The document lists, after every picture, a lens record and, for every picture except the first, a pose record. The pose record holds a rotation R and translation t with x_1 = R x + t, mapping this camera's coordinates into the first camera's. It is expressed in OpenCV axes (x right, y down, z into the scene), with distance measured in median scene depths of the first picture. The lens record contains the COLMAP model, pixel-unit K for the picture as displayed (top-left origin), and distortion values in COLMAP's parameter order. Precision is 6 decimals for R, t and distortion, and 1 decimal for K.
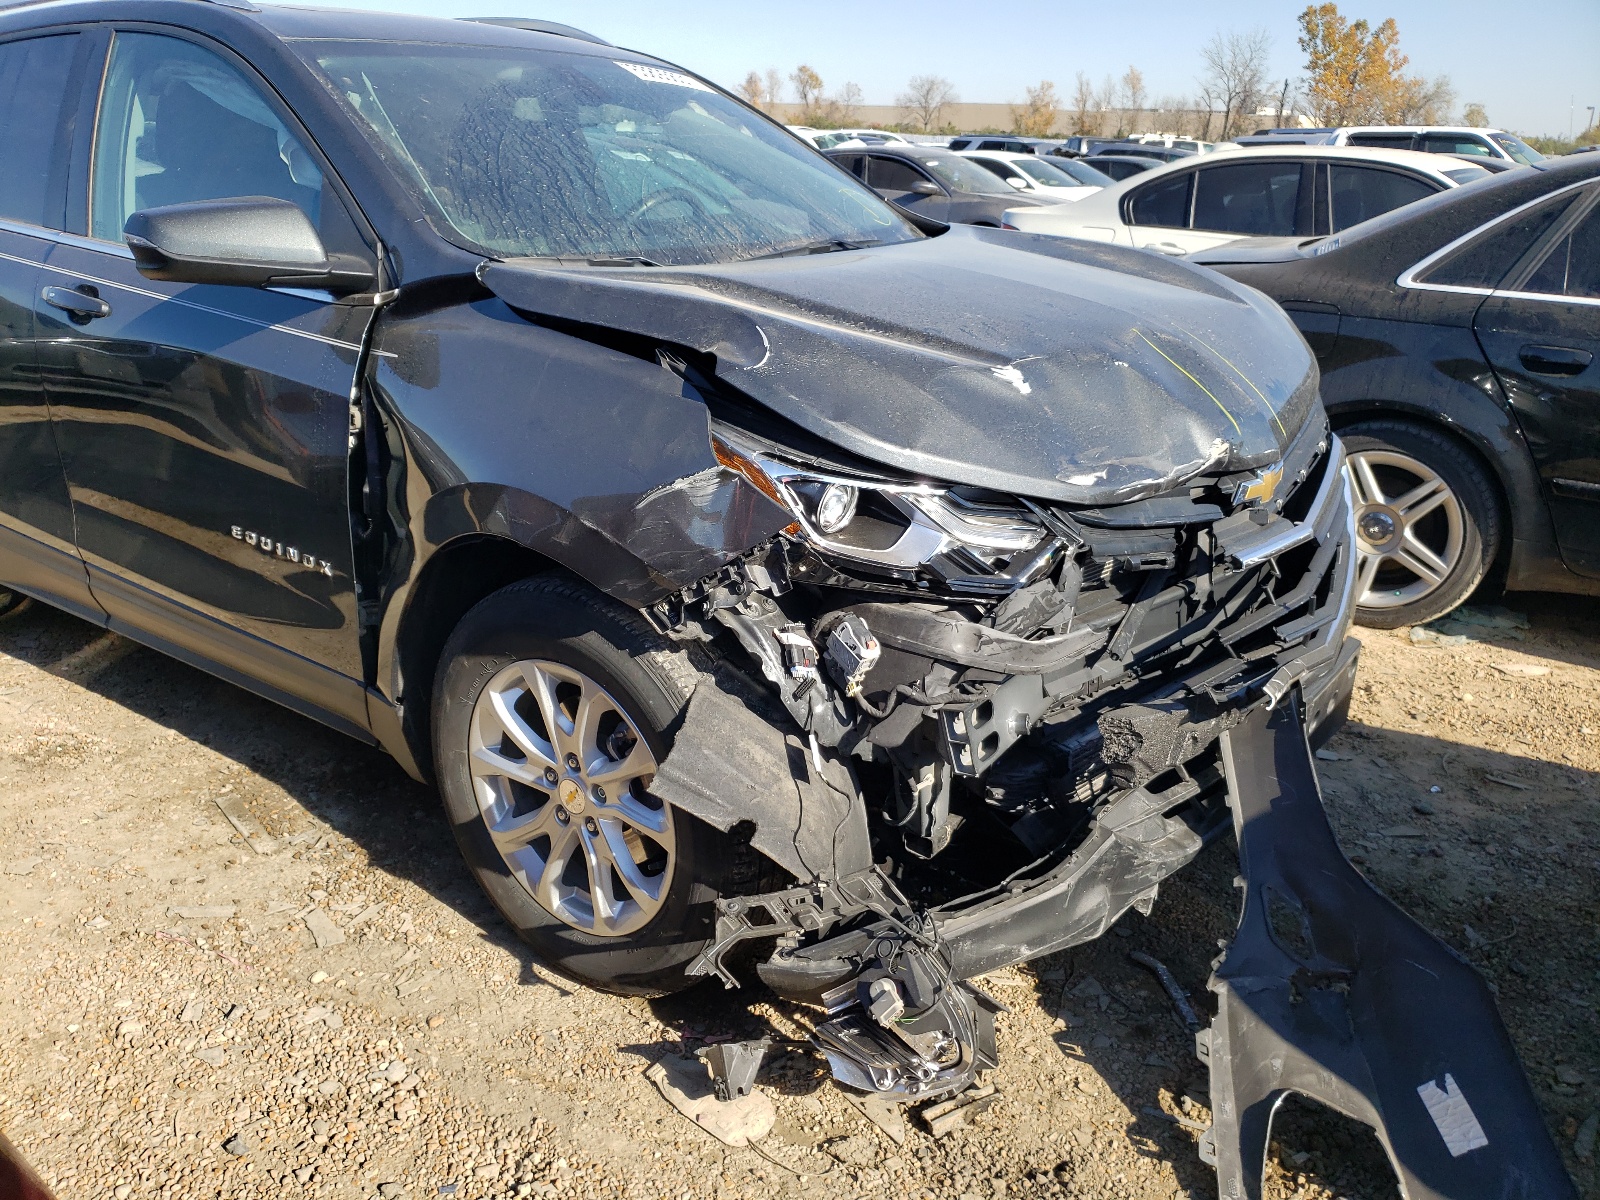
lens RADIAL K [[1184.8, 0, 800.0], [0, 1184.8, 600.0], [0, 0, 1]] dist [0.010673, 0.005637]
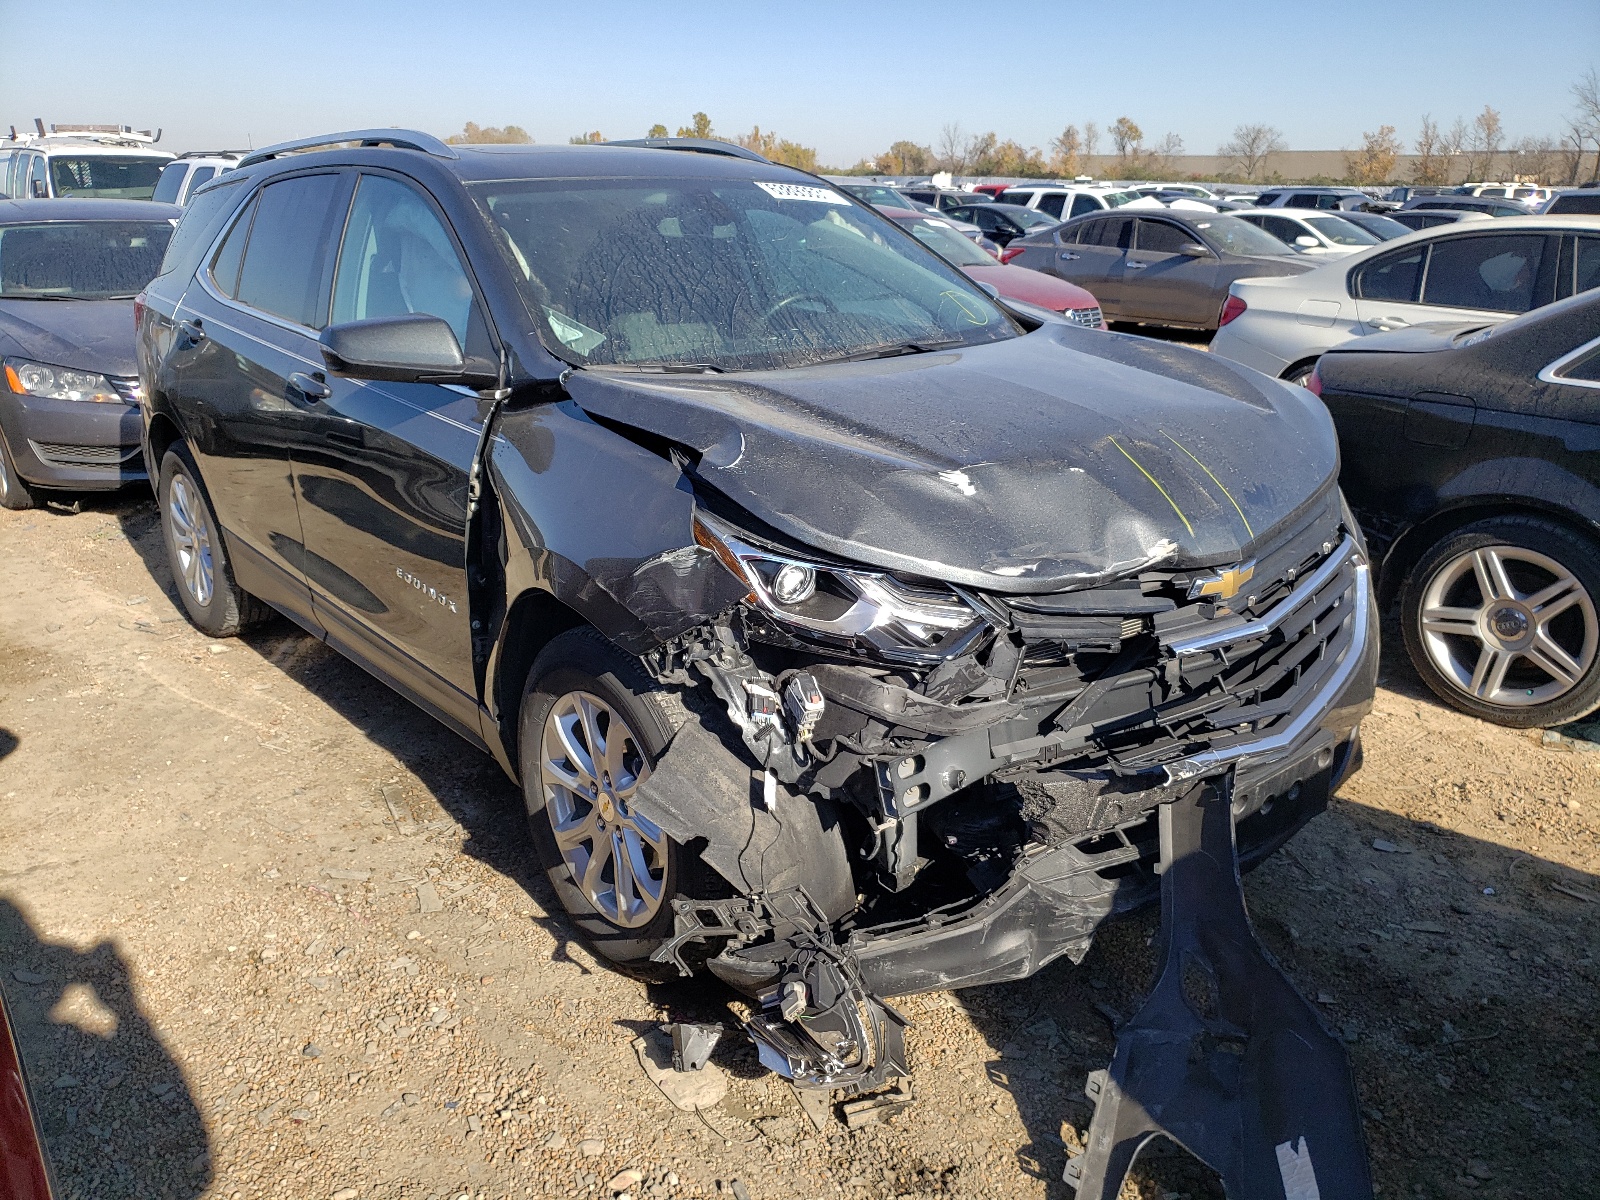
lens RADIAL K [[1161.6, 0, 800.0], [0, 1161.6, 600.0], [0, 0, 1]] dist [0.007726, 0.003383]
pose [[0.975103, 0.057411, -0.214193, 0.265184], [-0.066231, 0.997217, -0.034227, -0.019399], [0.211632, 0.047561, 0.976192, -0.136391]]
